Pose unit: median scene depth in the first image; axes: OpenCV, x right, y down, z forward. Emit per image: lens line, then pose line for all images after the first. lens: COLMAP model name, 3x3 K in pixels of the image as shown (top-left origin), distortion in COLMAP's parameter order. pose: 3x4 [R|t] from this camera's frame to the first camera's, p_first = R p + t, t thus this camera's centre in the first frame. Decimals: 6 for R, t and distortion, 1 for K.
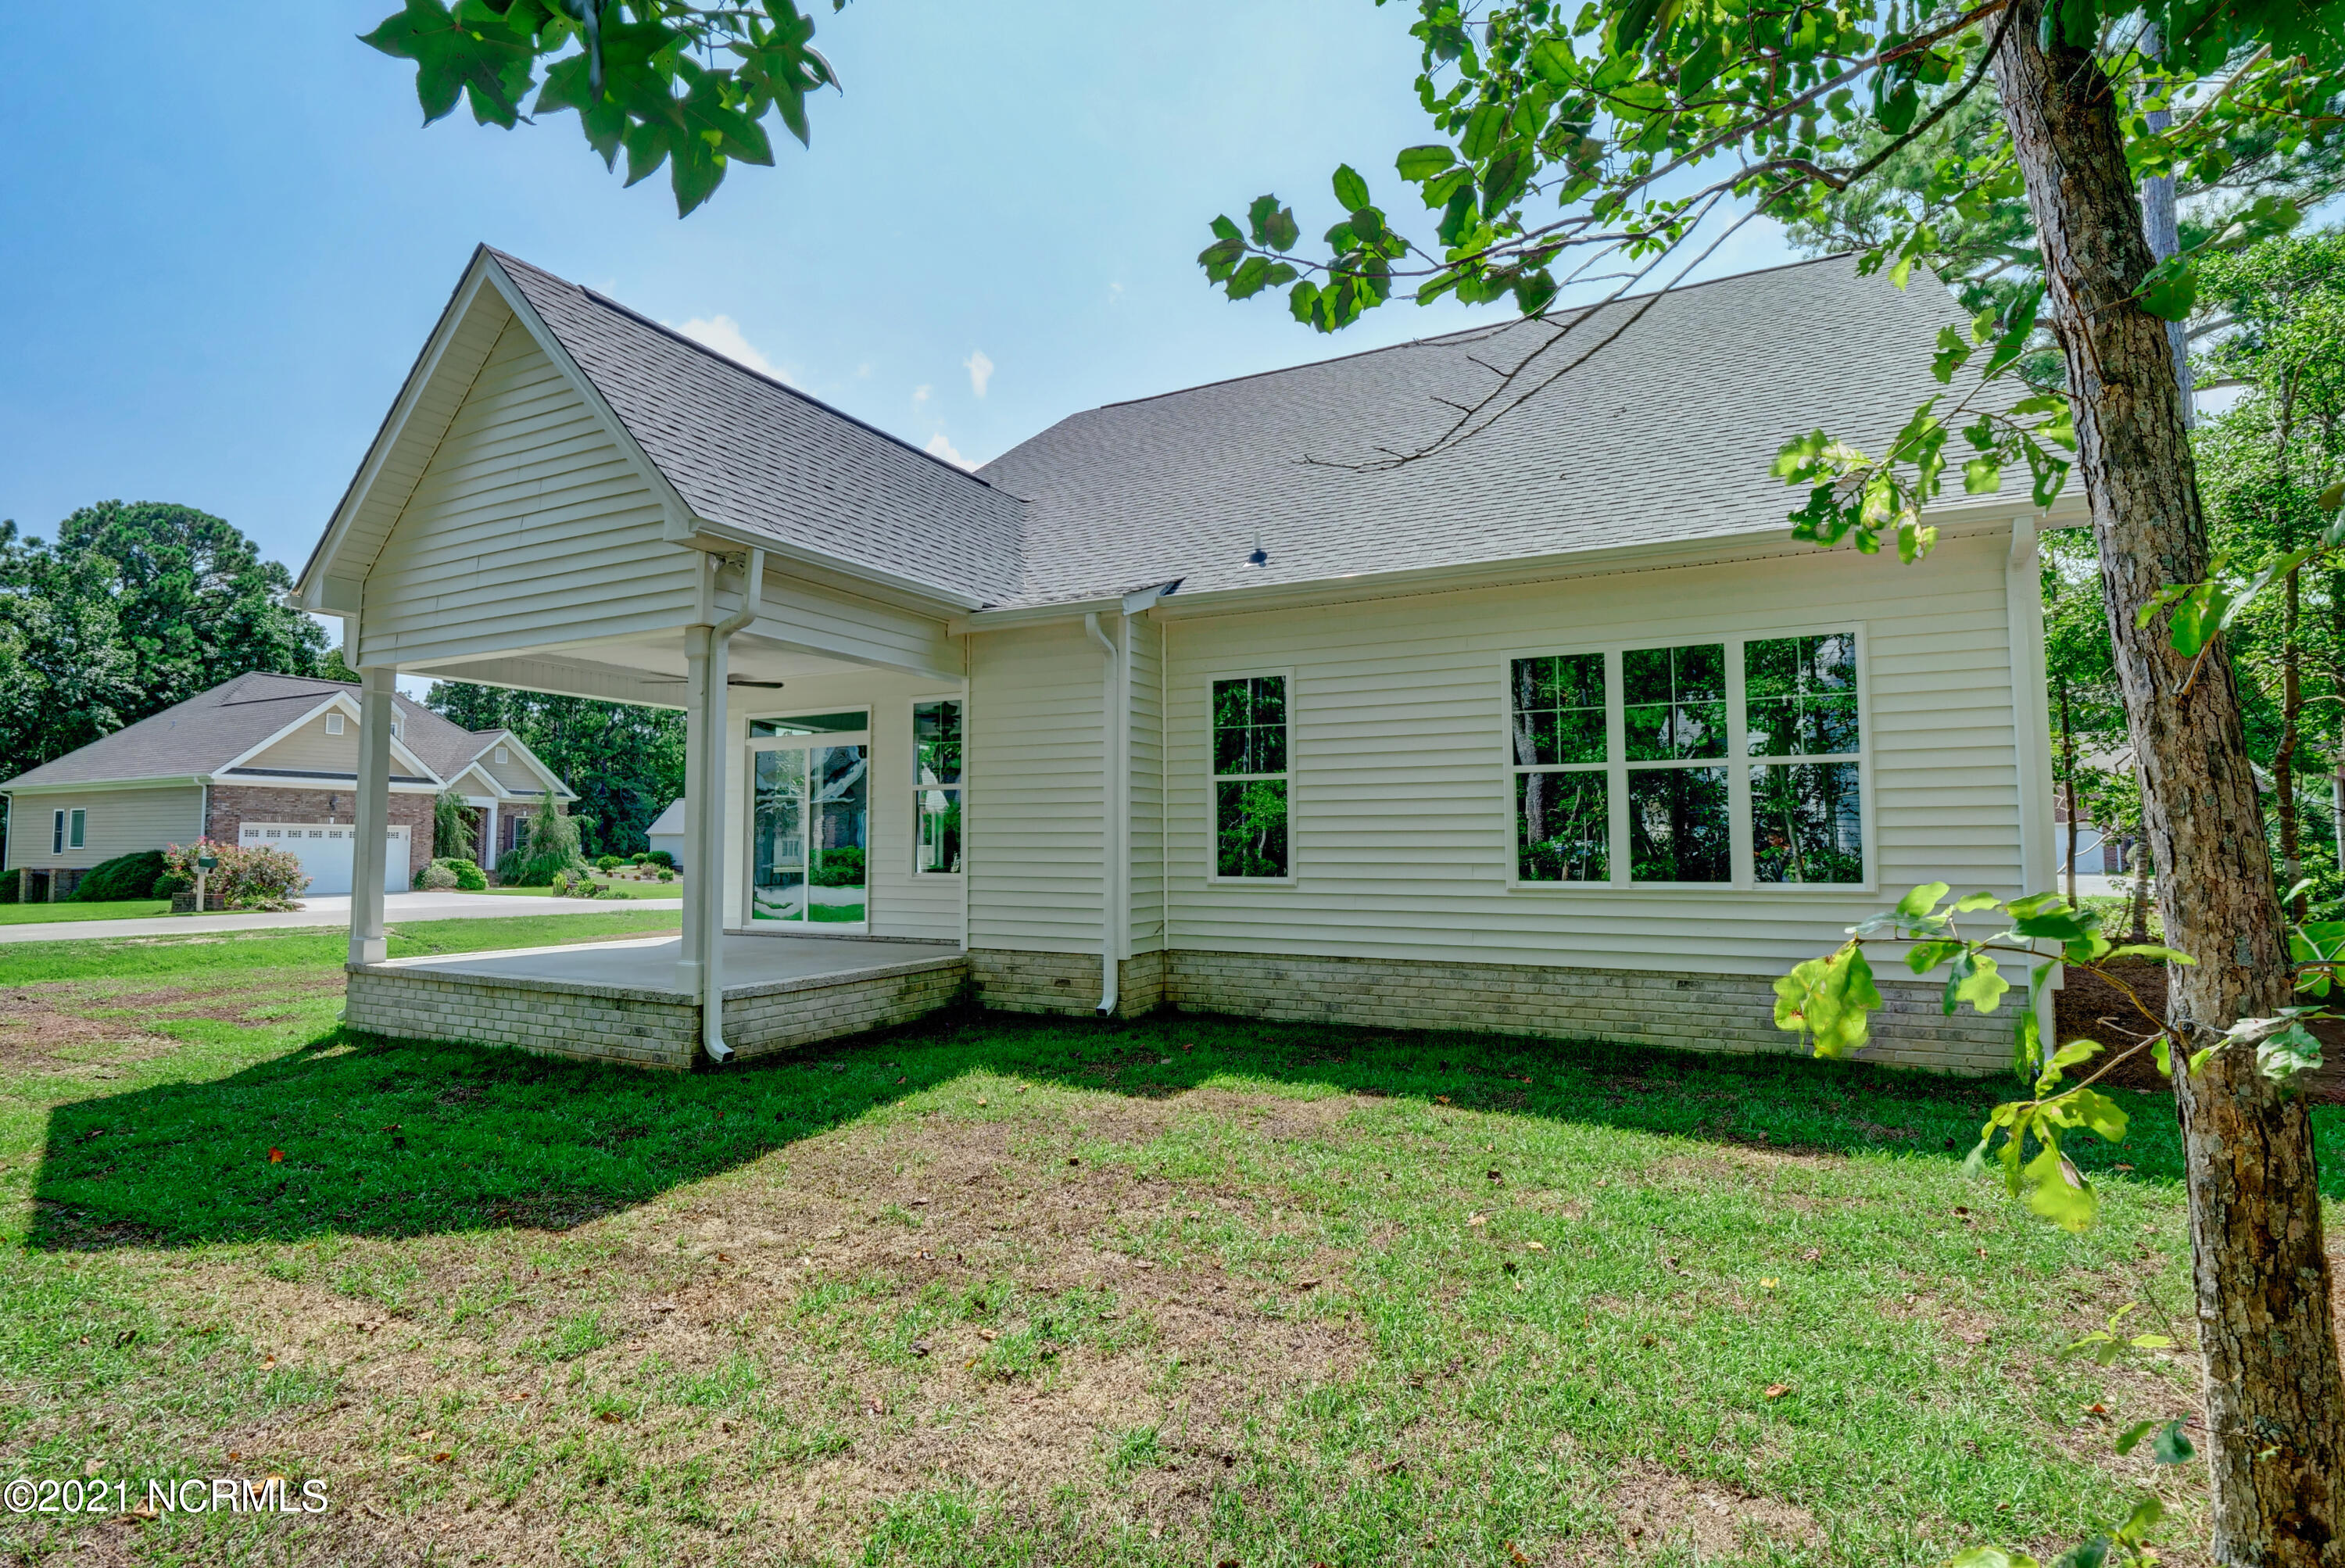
lens RADIAL K [[1141.3, 0, 1202.1], [0, 1141.3, 807.5], [0, 0, 1]] dist [-0.026624, -0.000140]
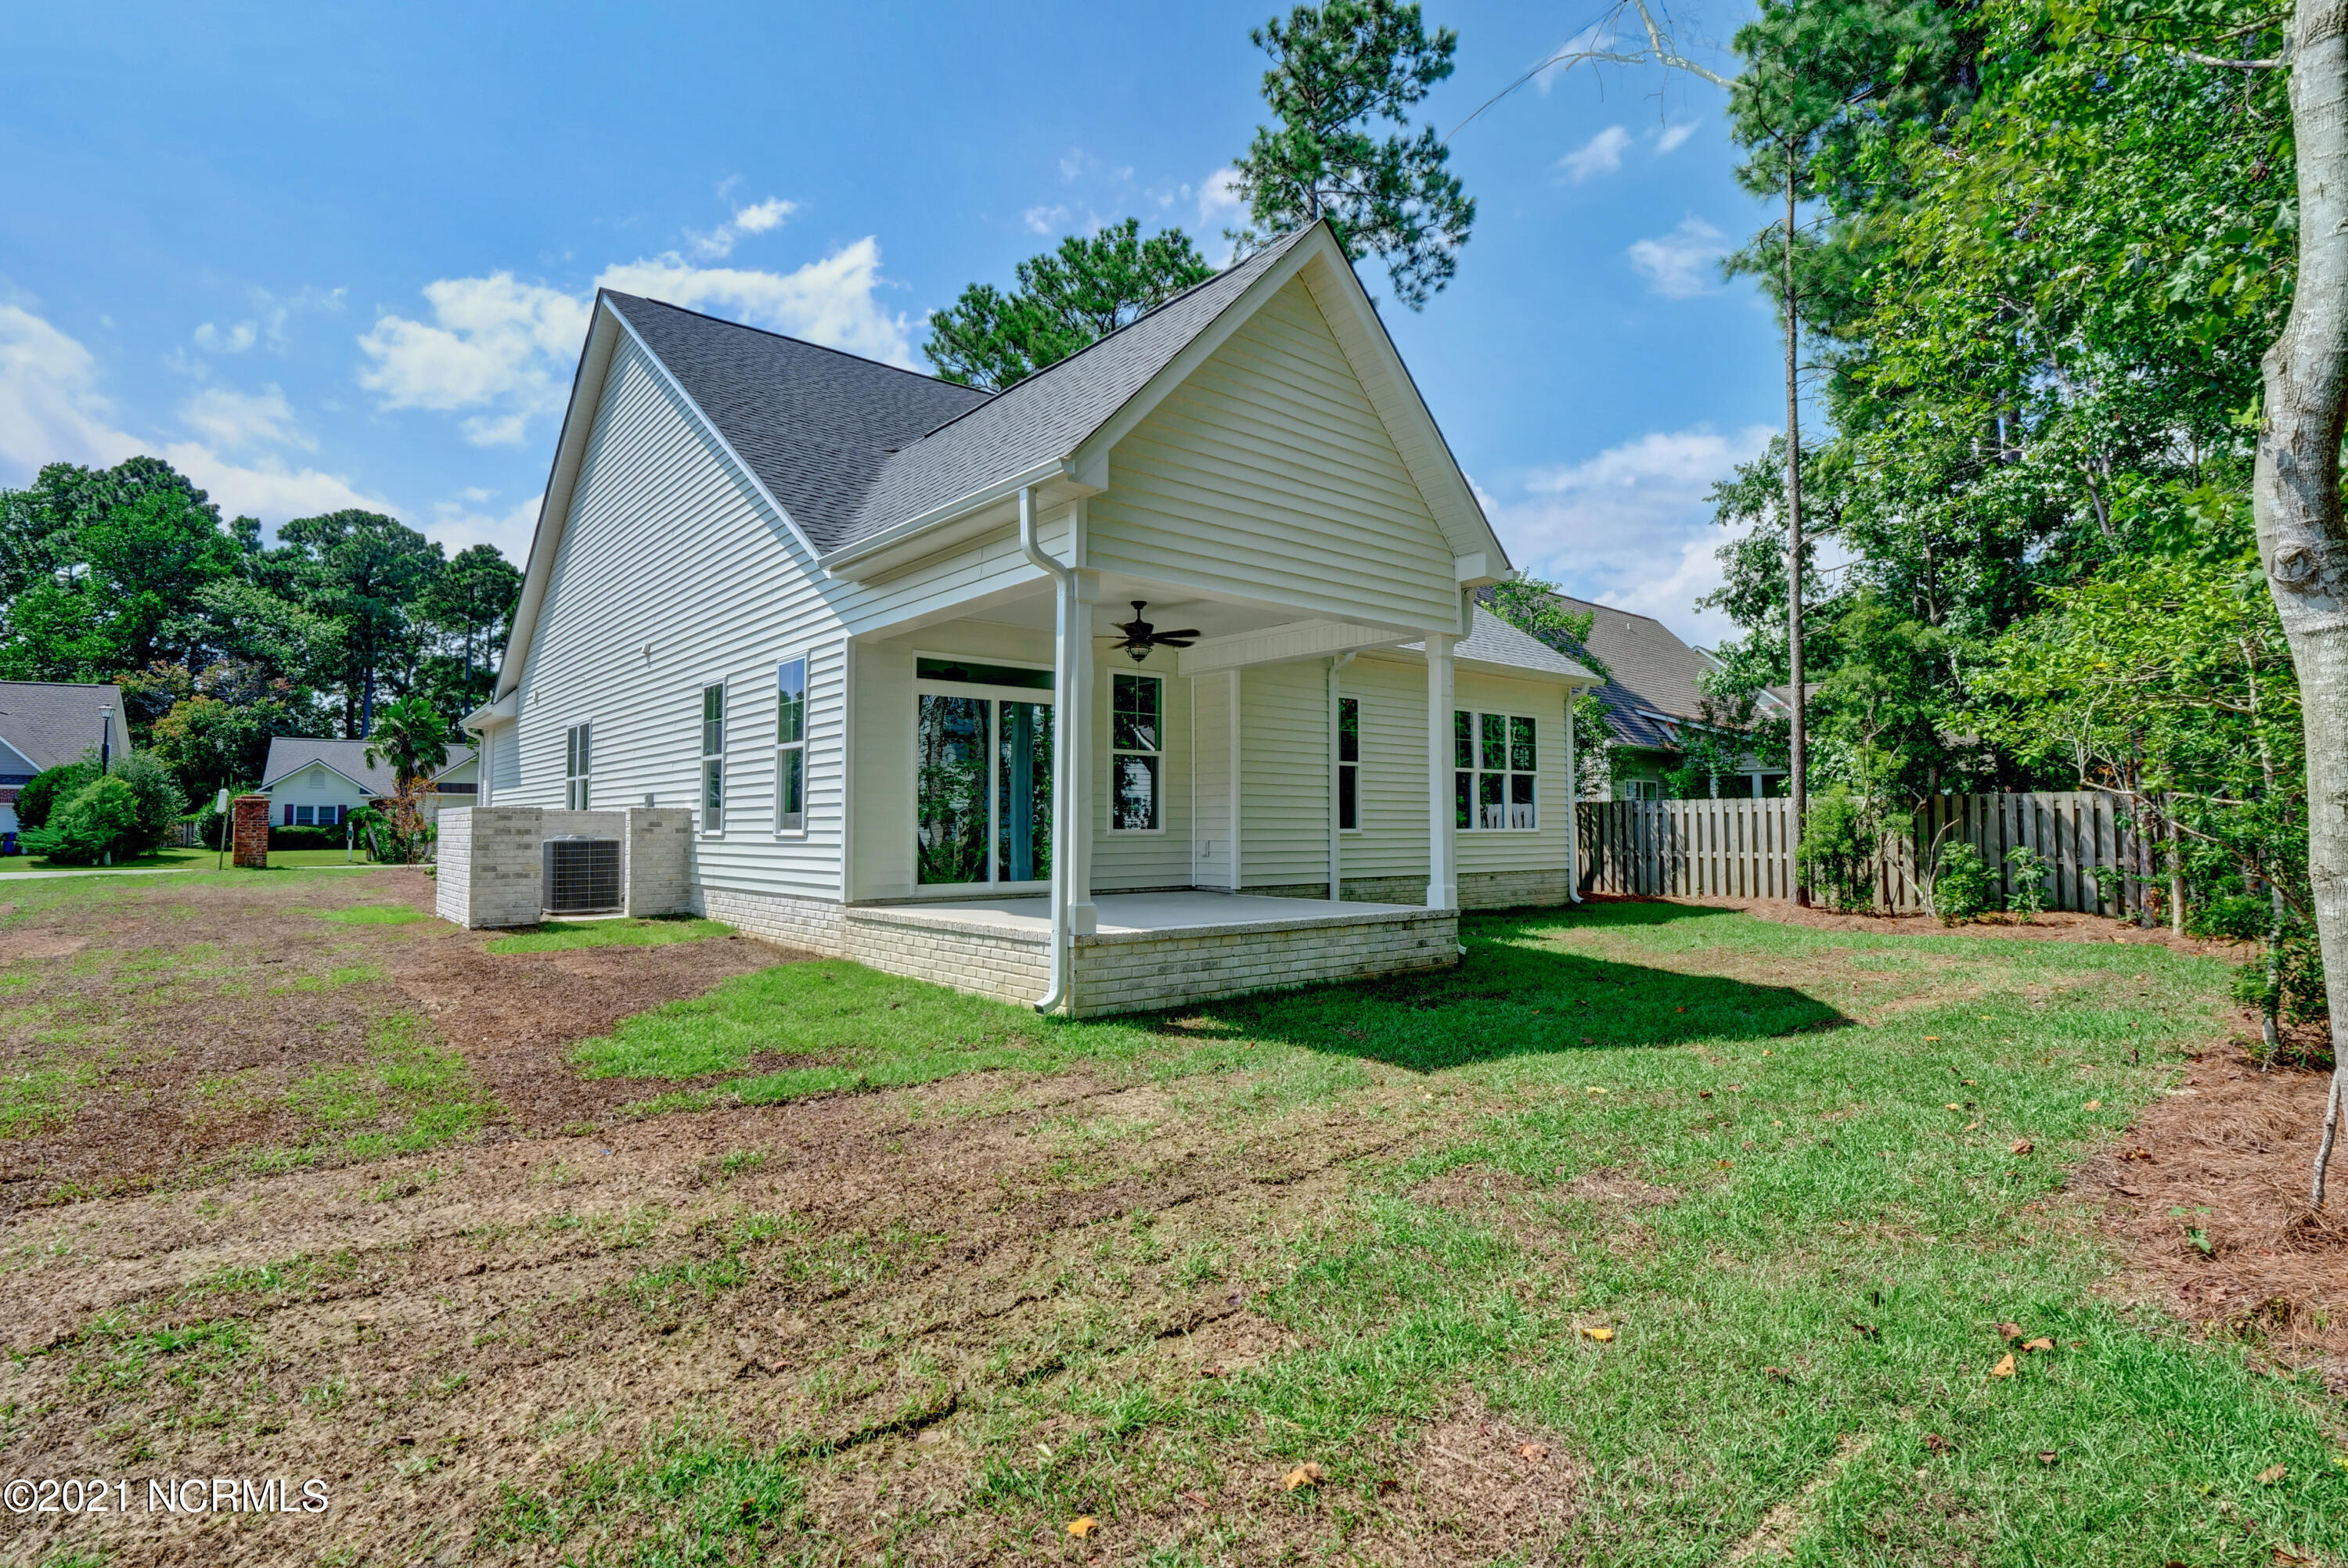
lens RADIAL K [[1142.6, 0, 1203.7], [0, 1142.6, 807.6], [0, 0, 1]] dist [-0.026624, -0.000140]
pose [[0.386582, 0.016686, 0.922104, -1.470683], [-0.033416, 0.999433, -0.004076, 0.045568], [-0.921649, -0.029238, 0.386921, 0.595827]]
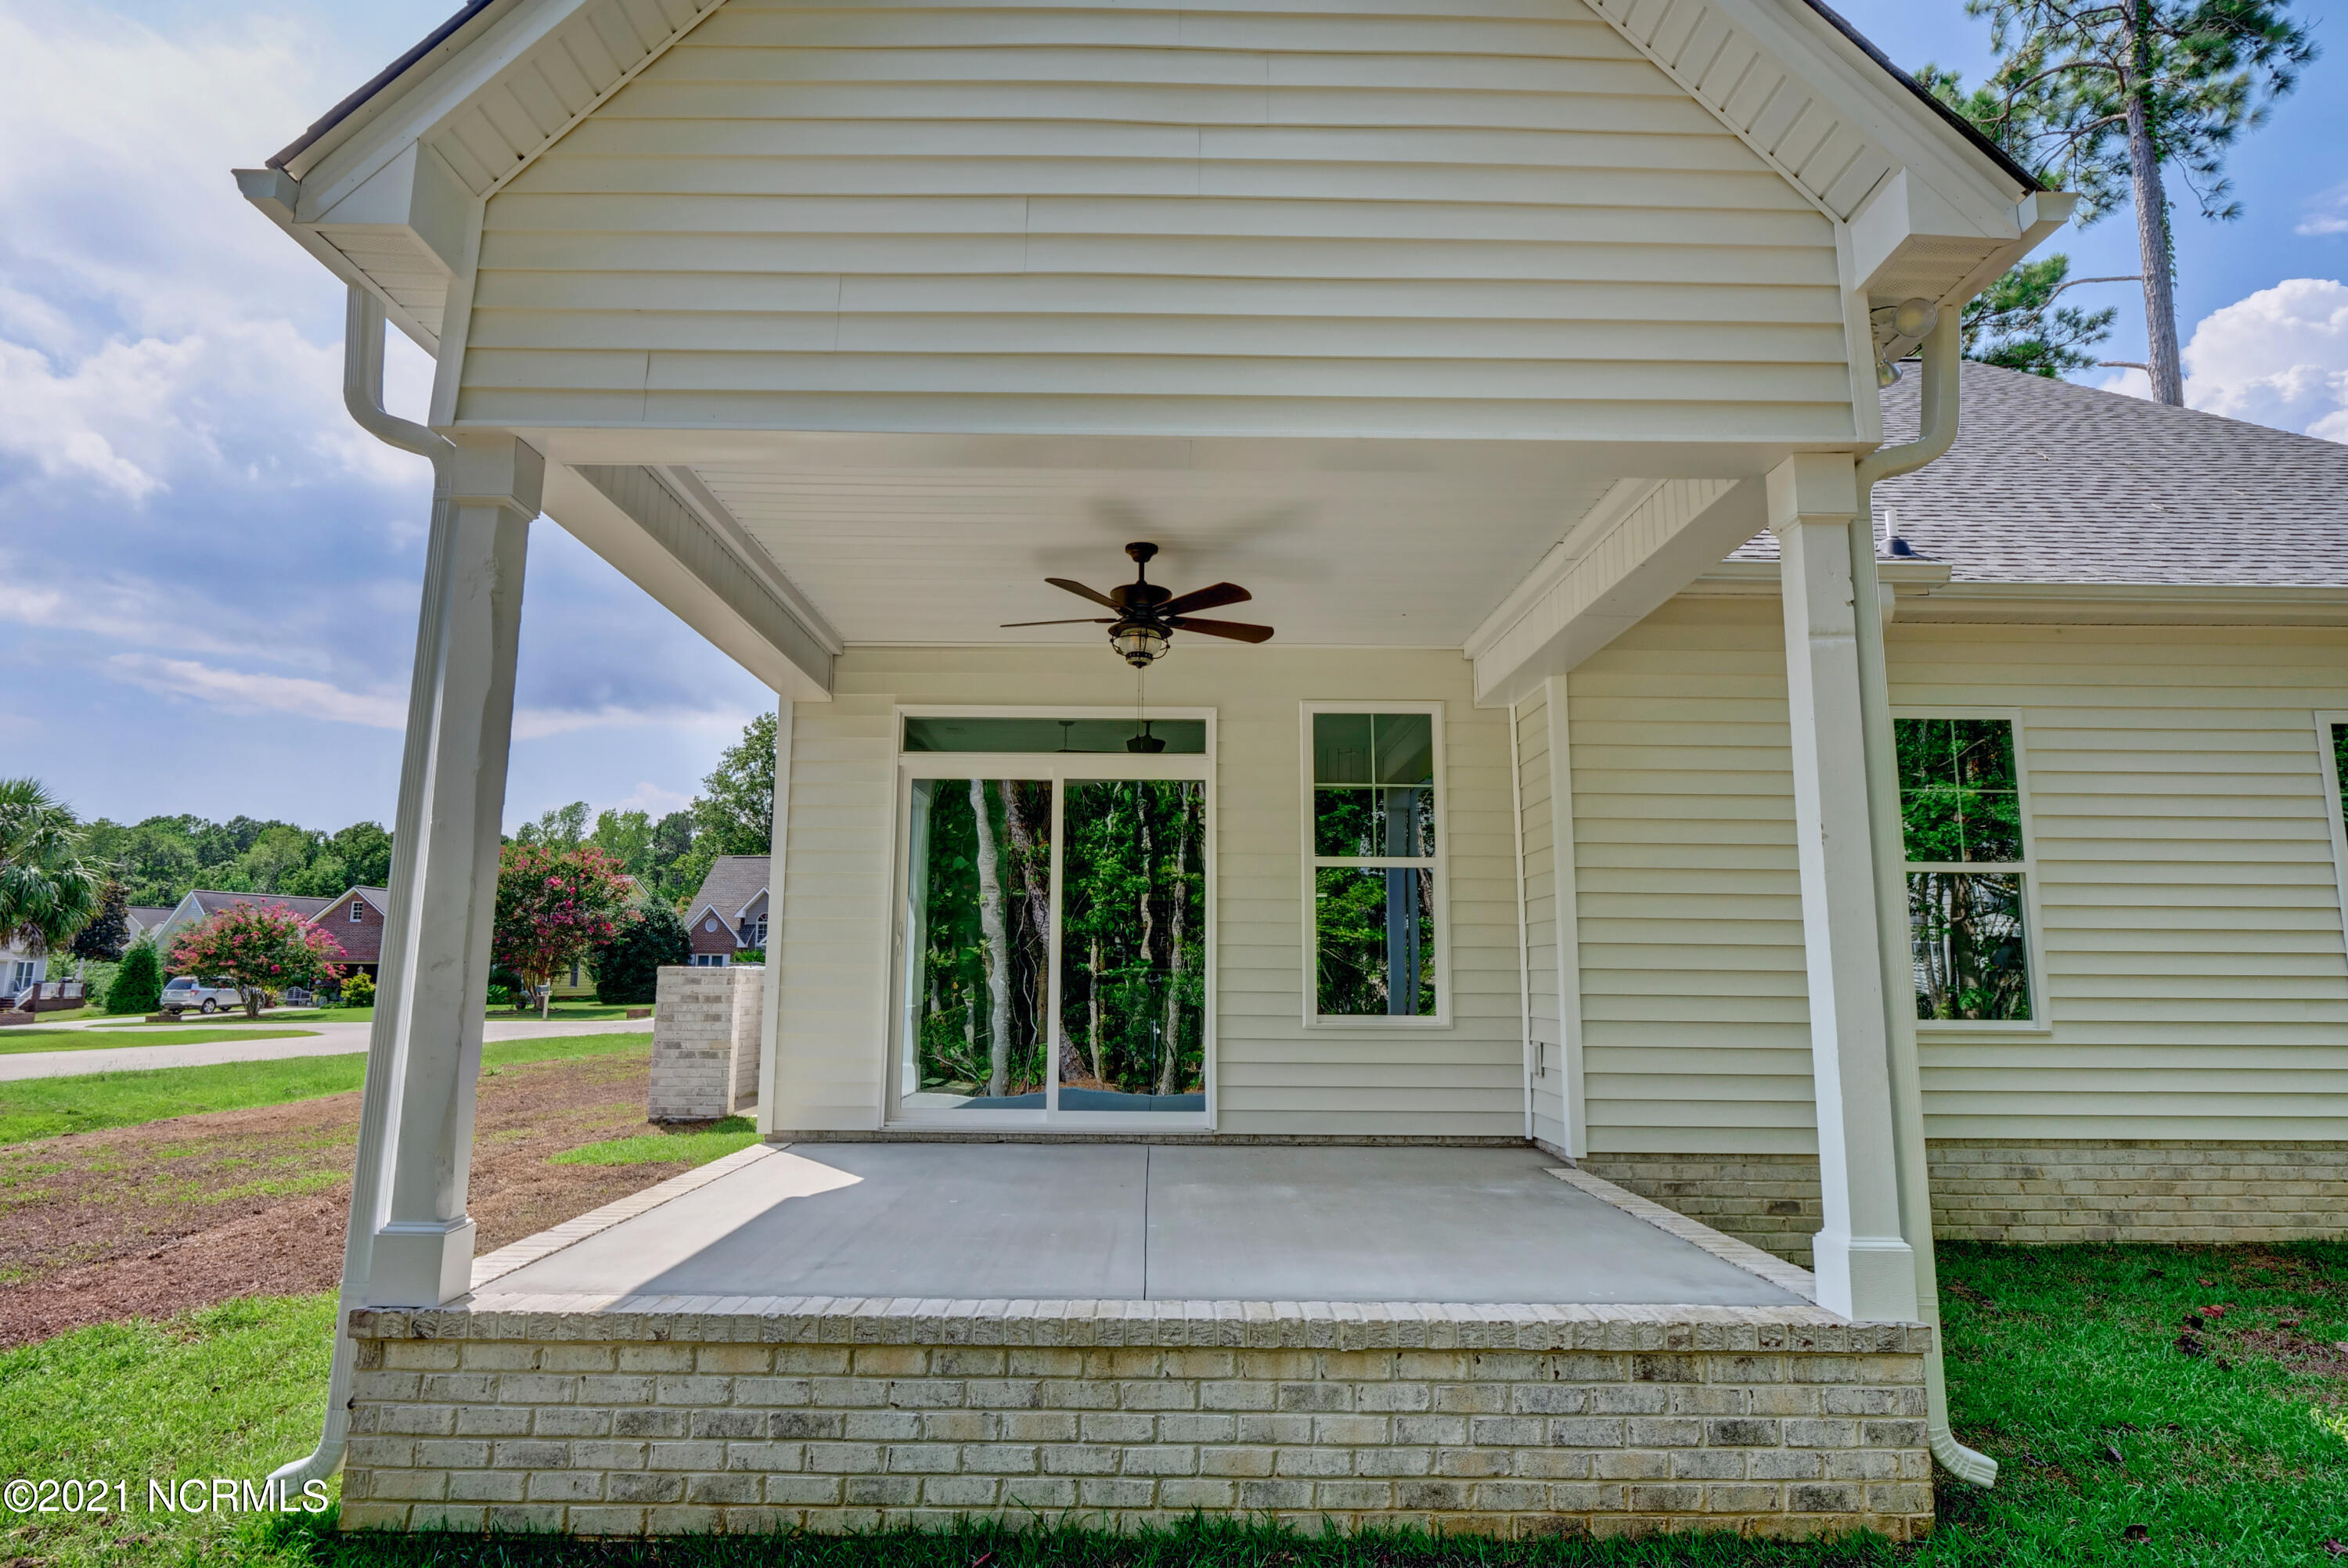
lens RADIAL K [[1307.5, 0, 1174.0], [0, 1307.5, 784.0], [0, 0, 1]] dist [-0.007244, -0.001821]
pose [[0.889915, 0.076451, 0.449674, -0.727779], [-0.026438, 0.992842, -0.116477, 0.025937], [-0.455360, 0.091766, 0.885565, 0.545576]]
